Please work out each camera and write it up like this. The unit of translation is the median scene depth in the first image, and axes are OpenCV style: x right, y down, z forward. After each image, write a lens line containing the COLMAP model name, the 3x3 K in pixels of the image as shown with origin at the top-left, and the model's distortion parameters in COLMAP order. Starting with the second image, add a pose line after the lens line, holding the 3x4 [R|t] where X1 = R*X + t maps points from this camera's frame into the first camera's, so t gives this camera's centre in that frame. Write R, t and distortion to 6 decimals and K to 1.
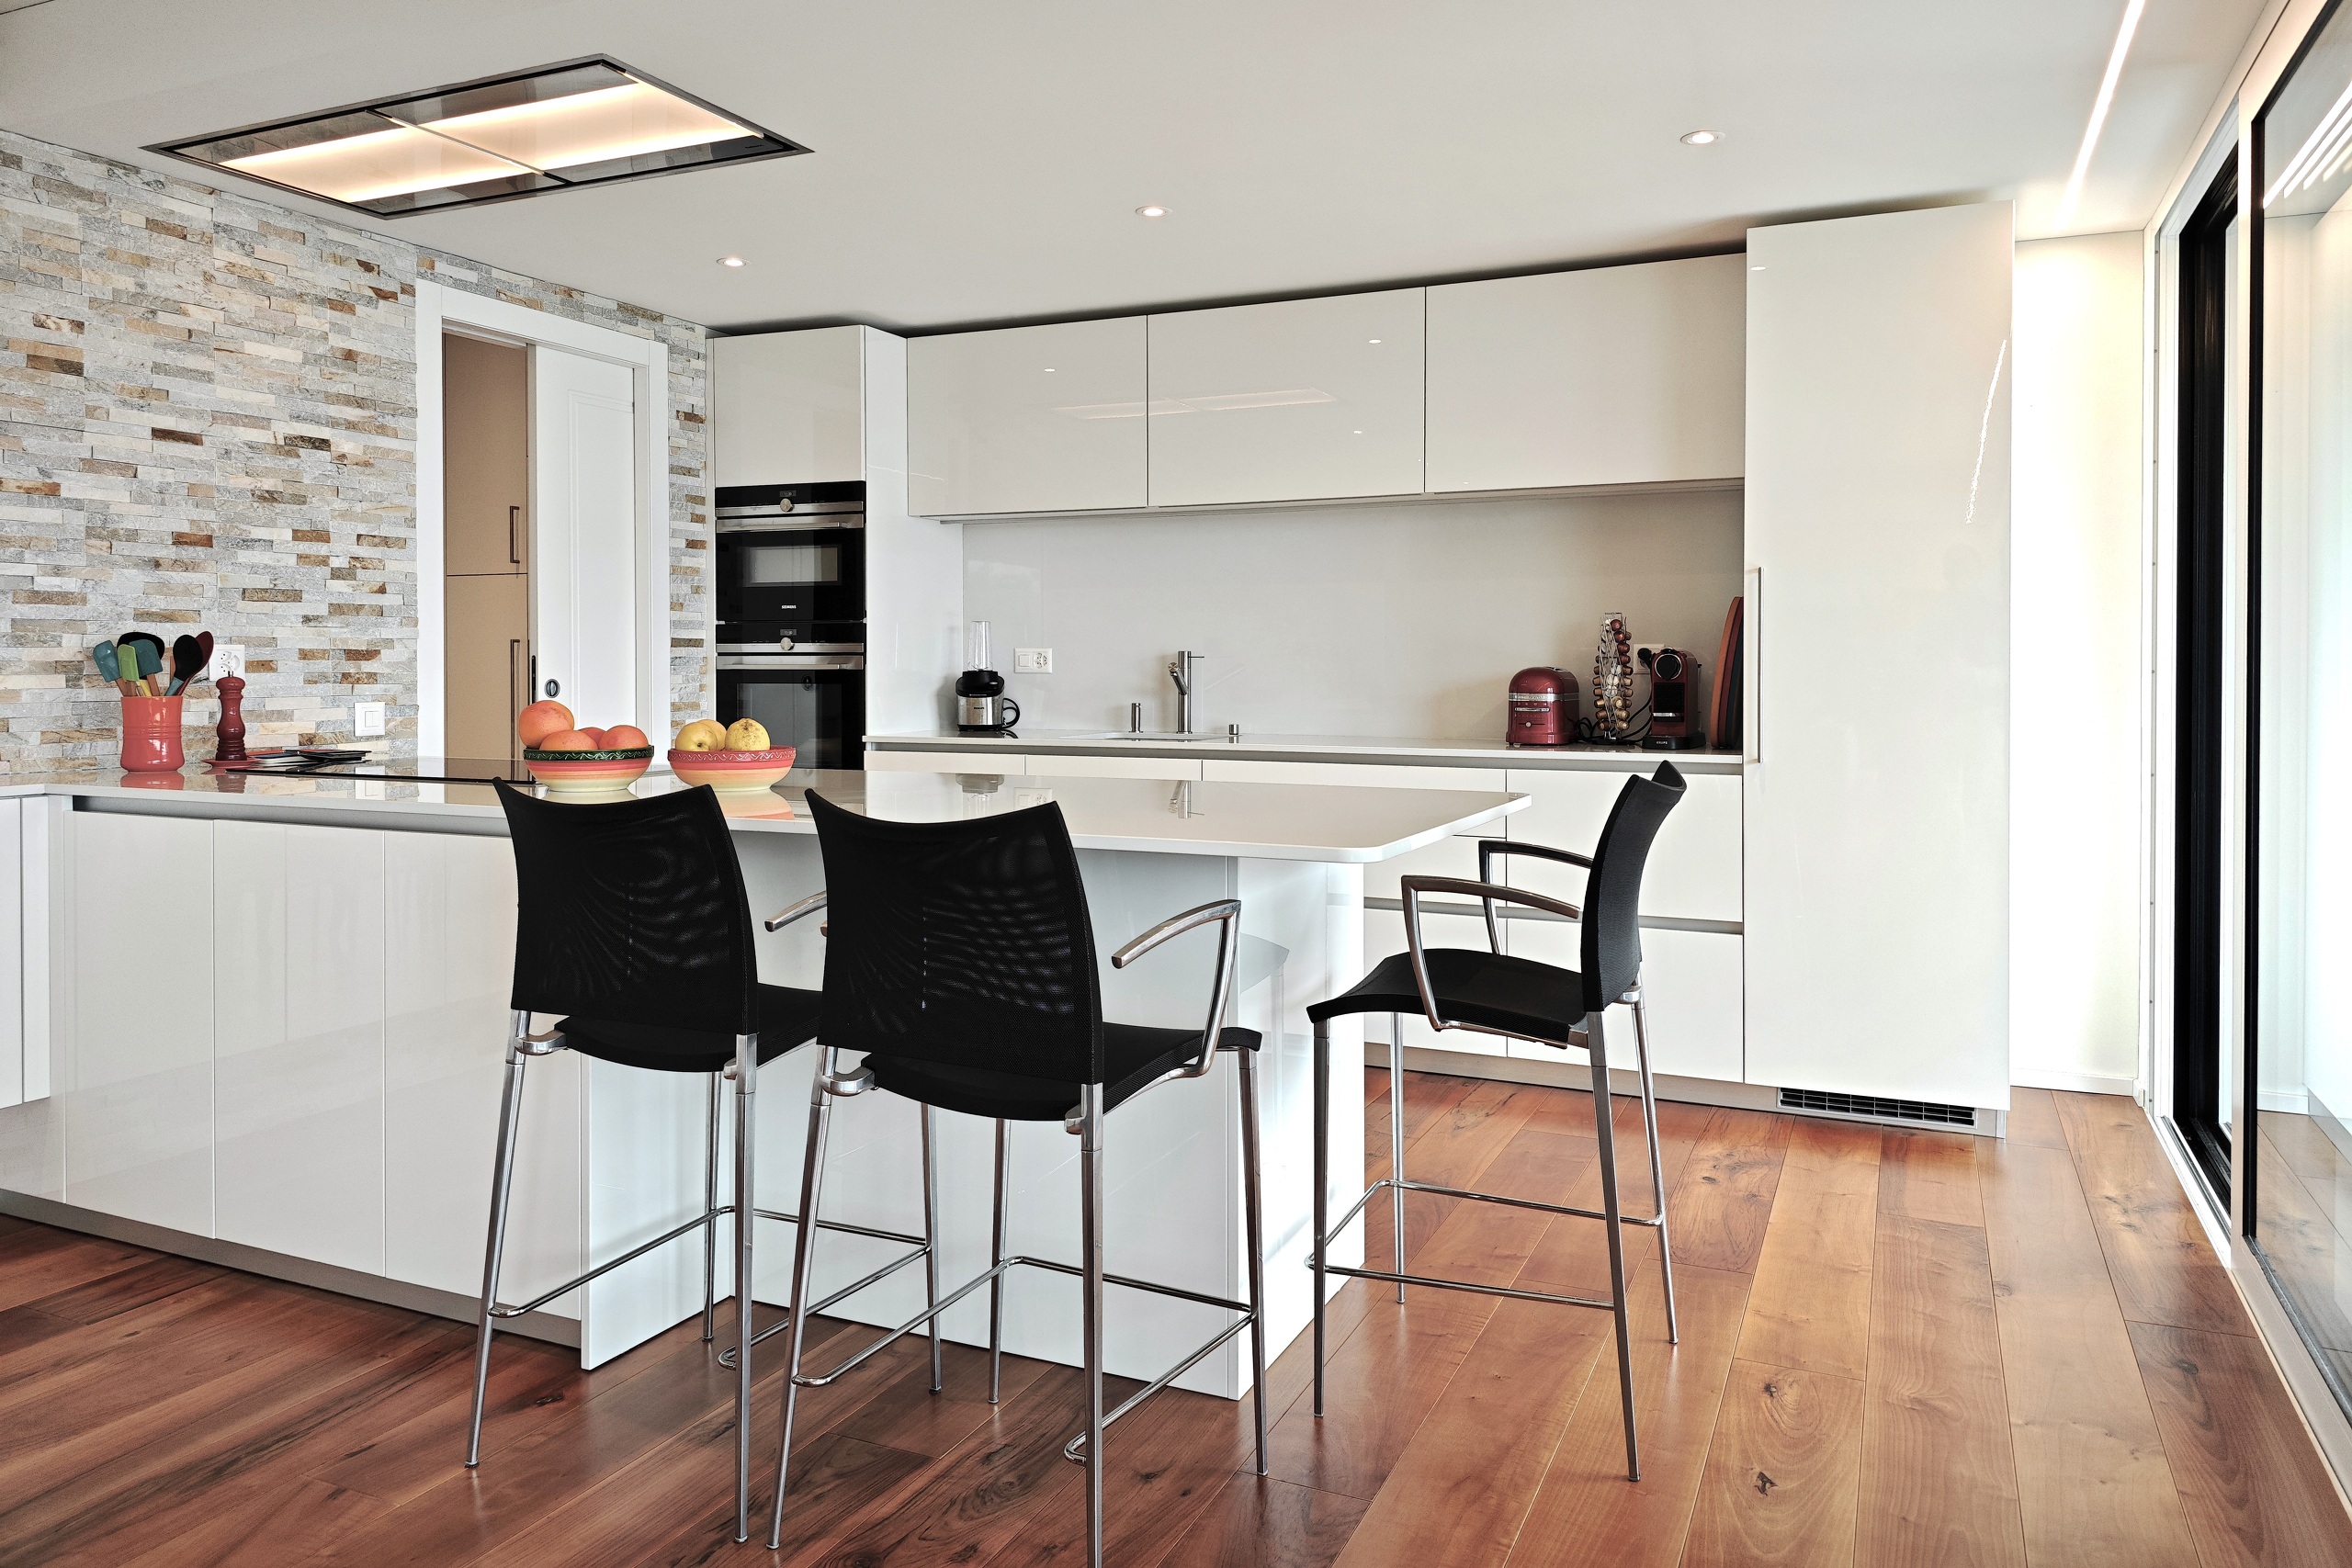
lens RADIAL K [[1599.3, 0, 1221.0], [0, 1599.3, 673.7], [0, 0, 1]] dist [0.027120, -0.010406]
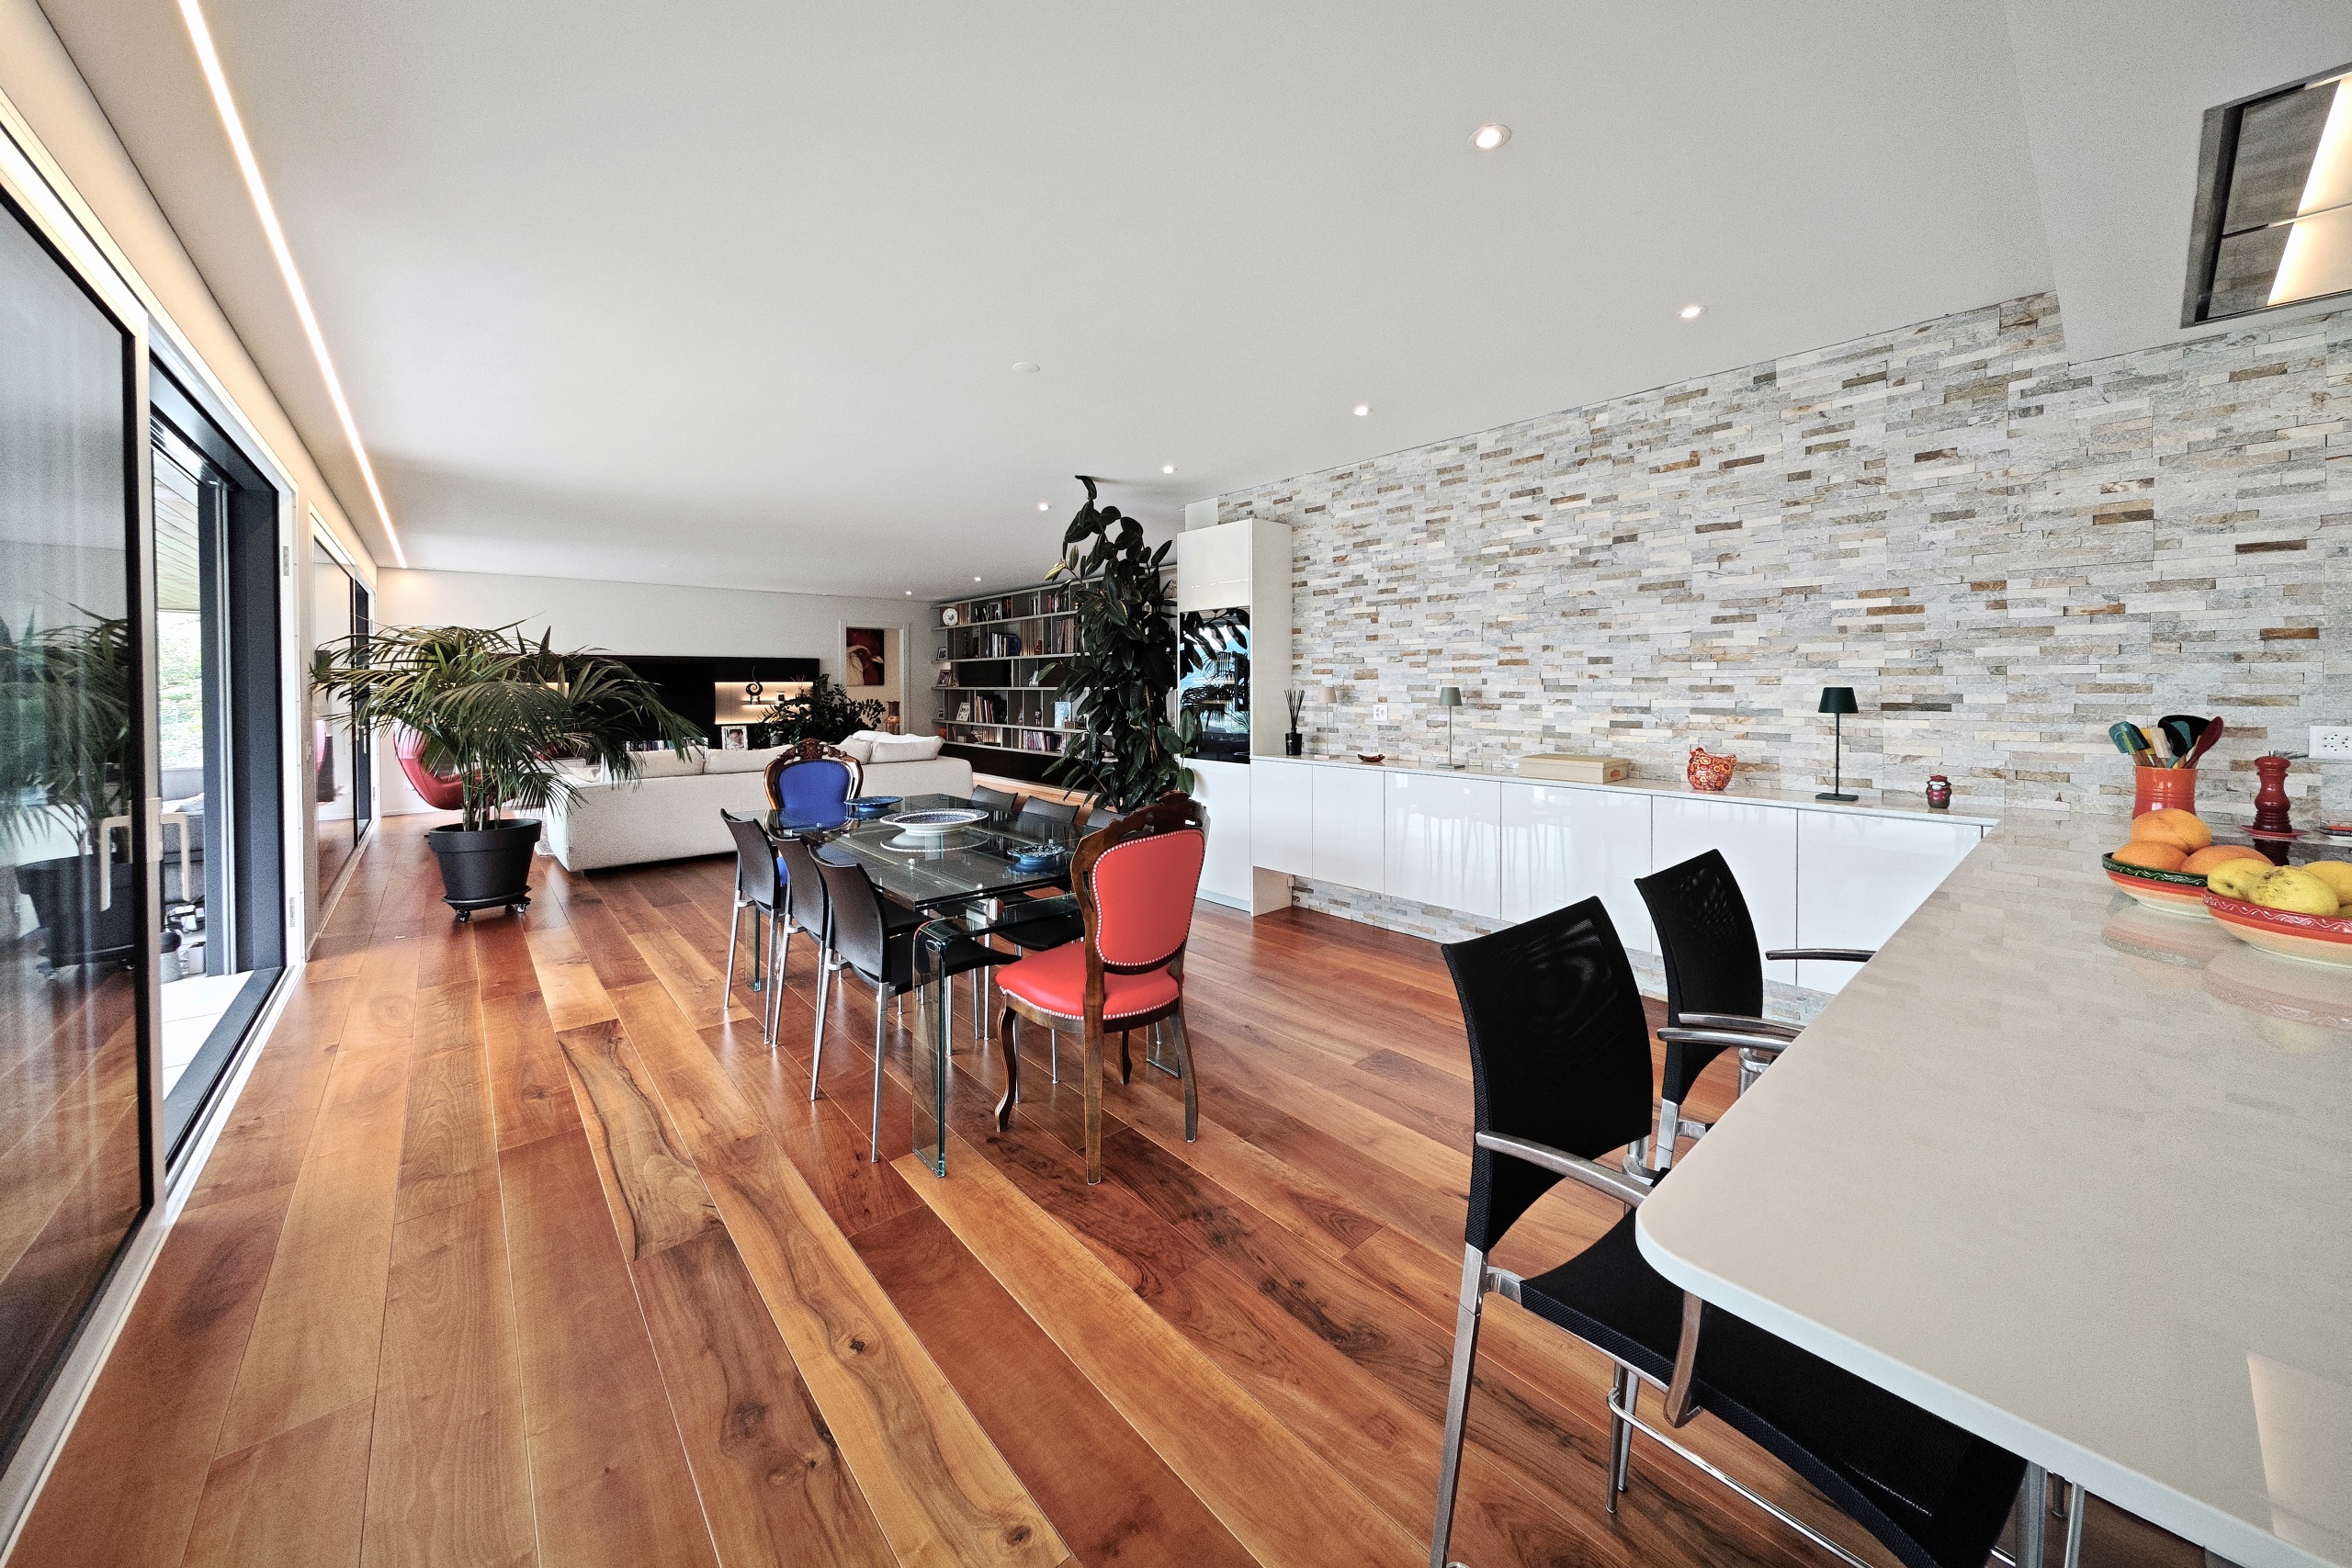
lens RADIAL K [[834.3, 0, 1182.0], [0, 834.3, 693.5], [0, 0, 1]] dist [0.005302, -0.001906]
pose [[-0.424420, 0.011699, -0.905390, 0.212204], [-0.006360, 0.999853, 0.015901, -0.040978], [0.905443, 0.012507, -0.424283, 0.492066]]
